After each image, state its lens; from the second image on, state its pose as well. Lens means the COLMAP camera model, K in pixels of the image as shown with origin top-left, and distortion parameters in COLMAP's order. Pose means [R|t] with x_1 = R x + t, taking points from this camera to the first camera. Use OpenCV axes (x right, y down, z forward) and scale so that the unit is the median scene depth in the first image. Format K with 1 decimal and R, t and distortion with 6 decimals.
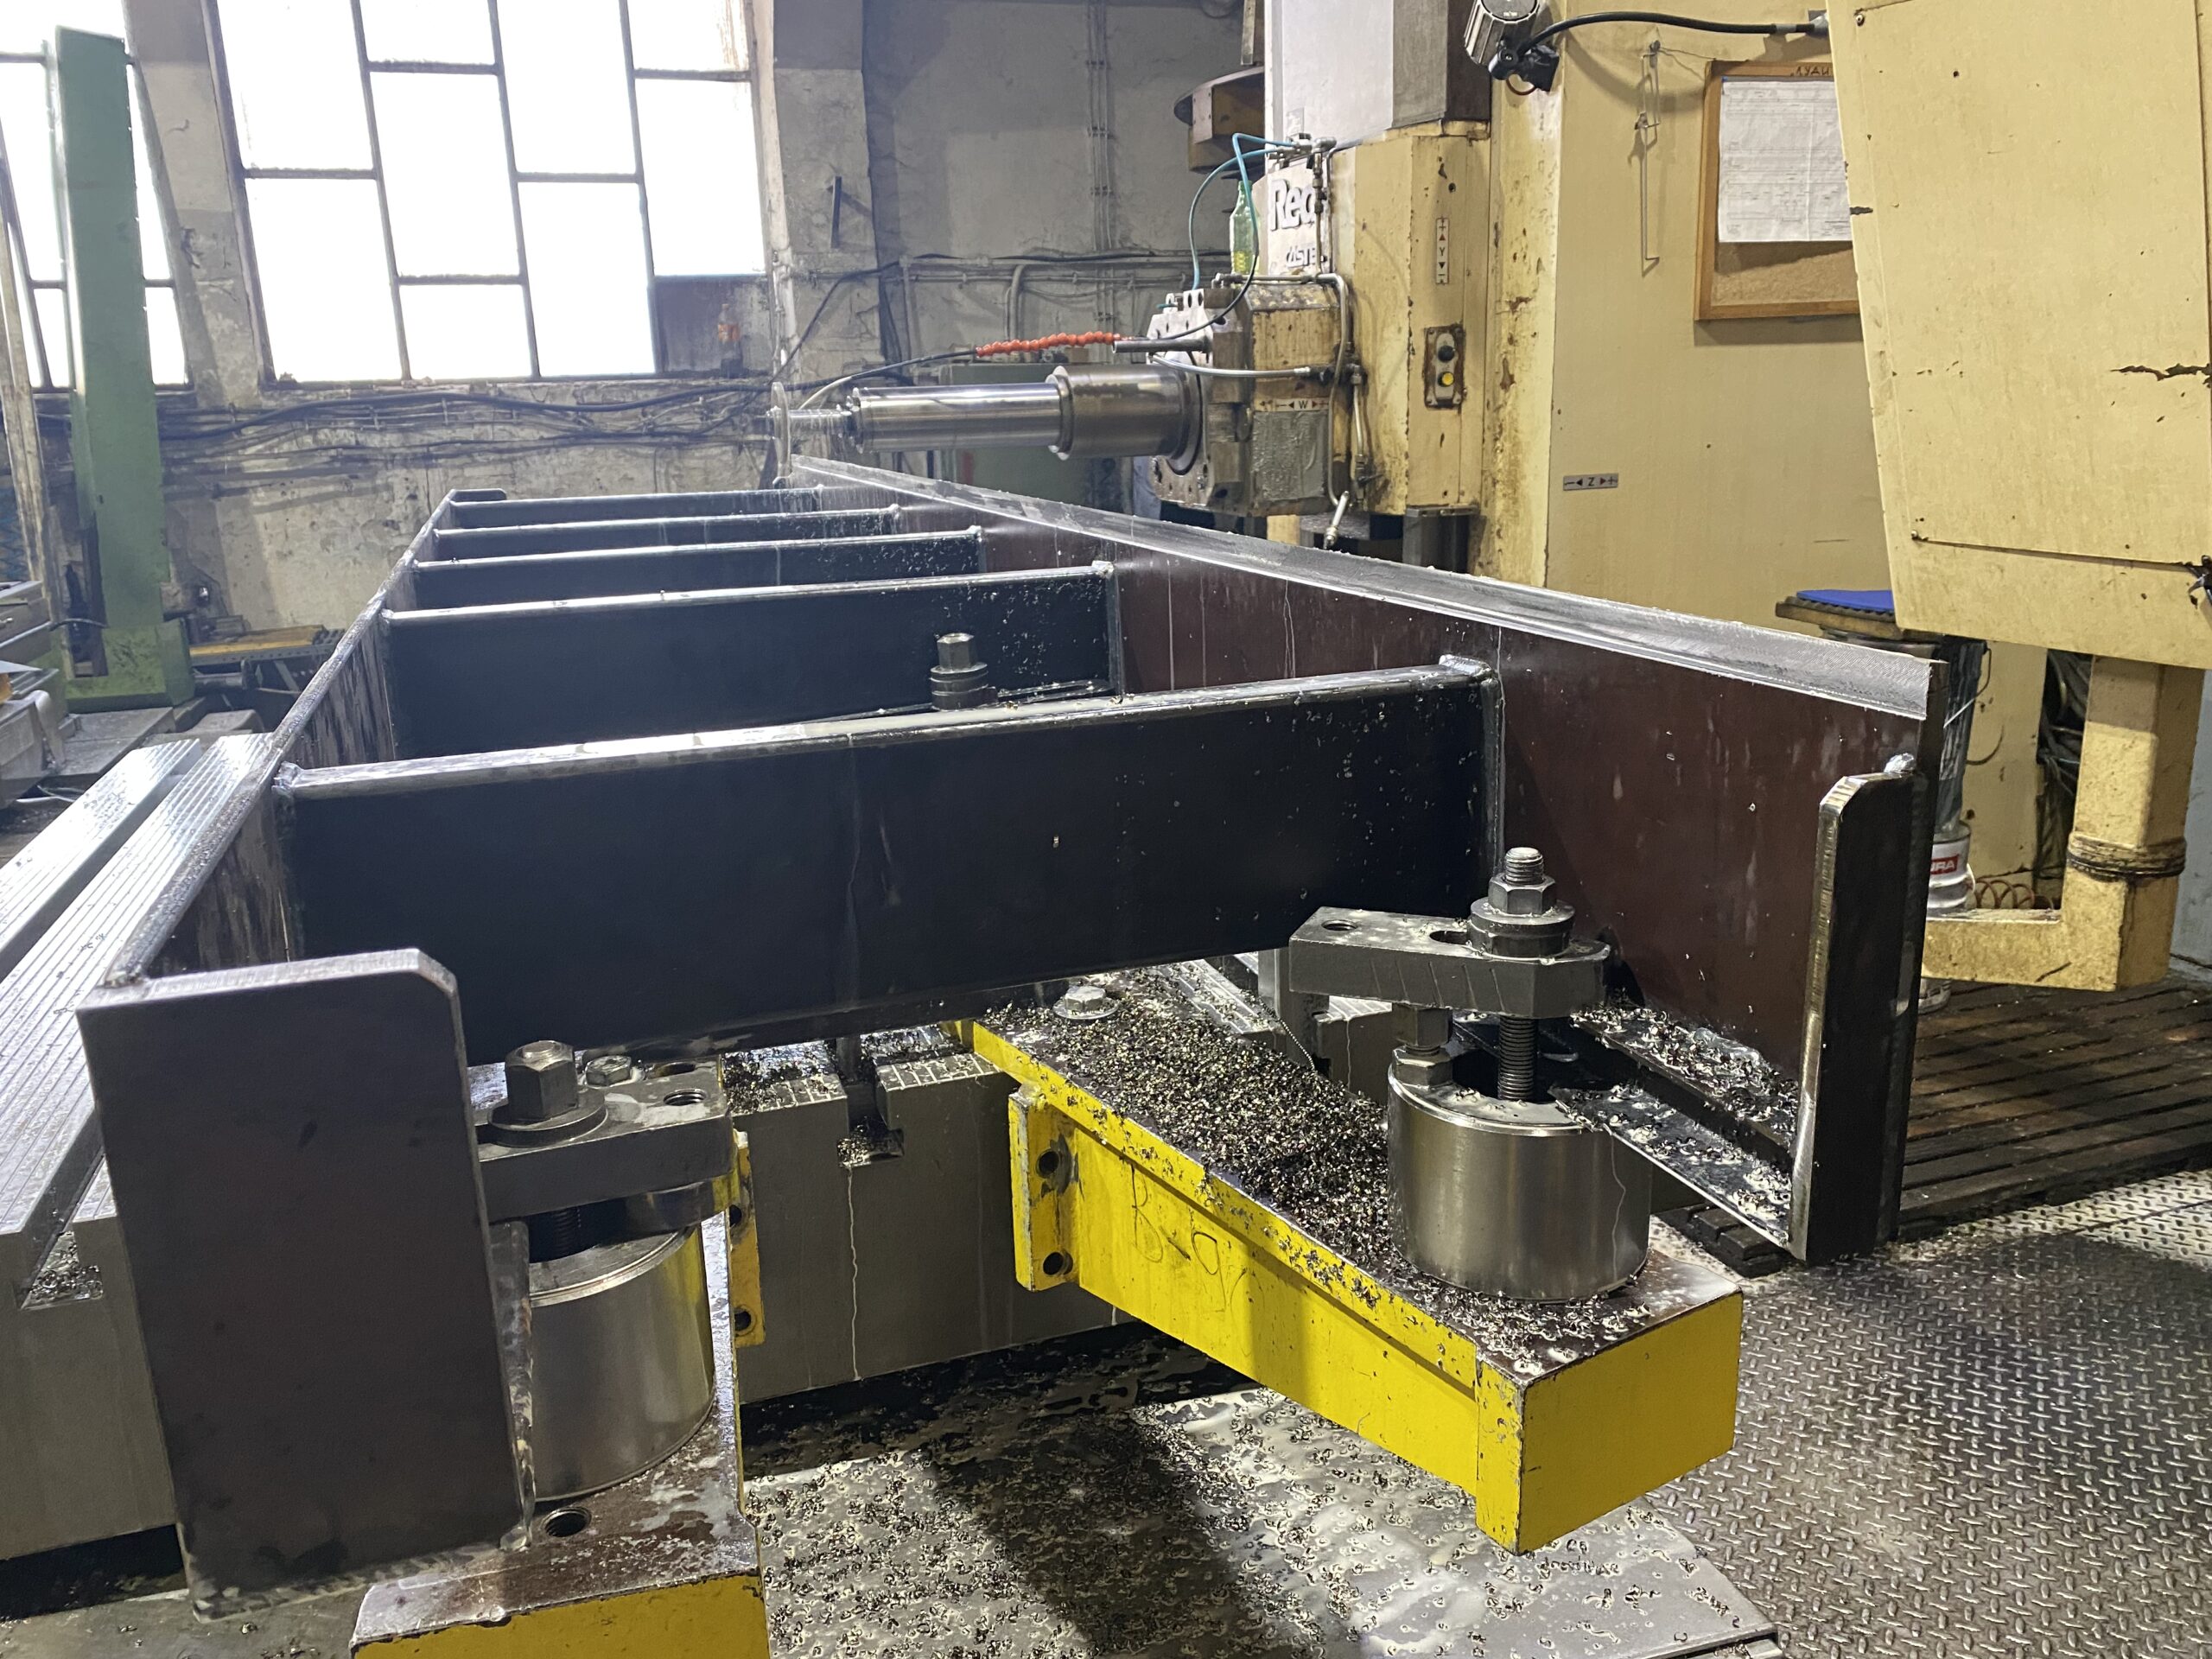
lens RADIAL K [[1688.3, 0, 1102.4], [0, 1688.3, 825.2], [0, 0, 1]] dist [0.010706, 0.003844]
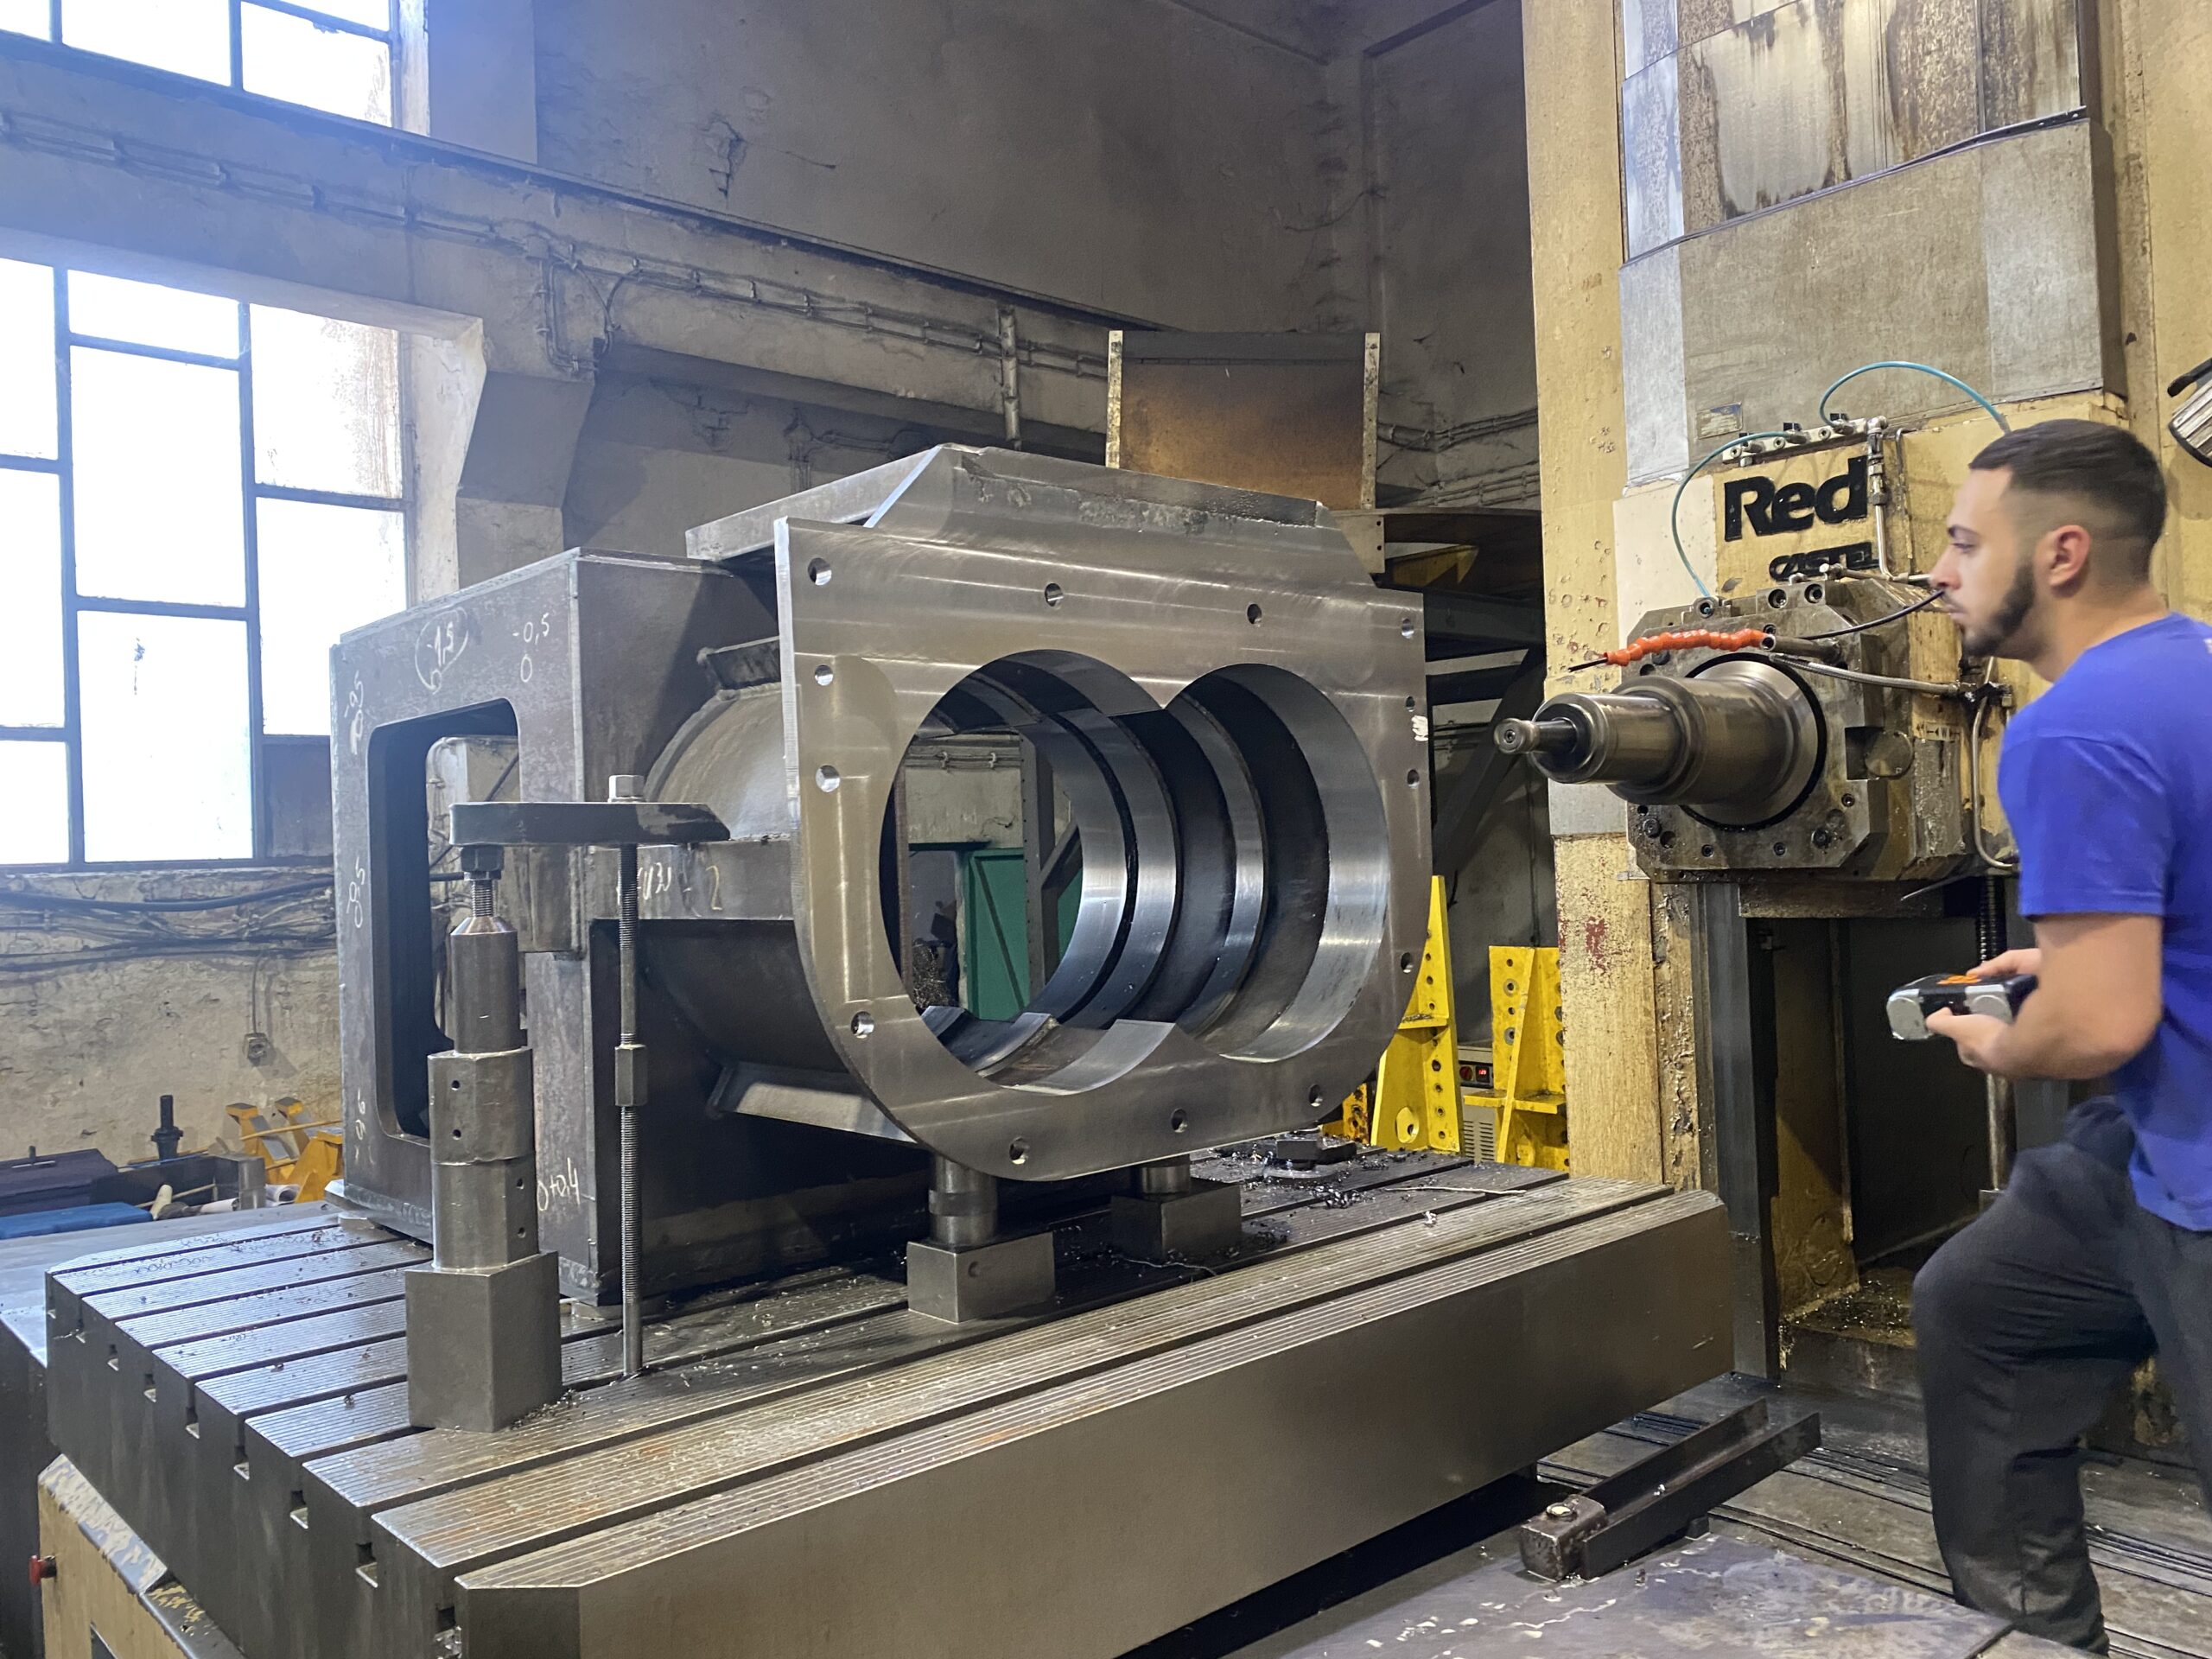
lens RADIAL K [[1688.3, 0, 1110.6], [0, 1688.3, 832.2], [0, 0, 1]] dist [0.010706, 0.003844]
pose [[0.914550, 0.004680, 0.404445, -0.225878], [0.108745, 0.960271, -0.257011, -0.047601], [-0.389580, 0.279031, 0.877707, 0.201900]]
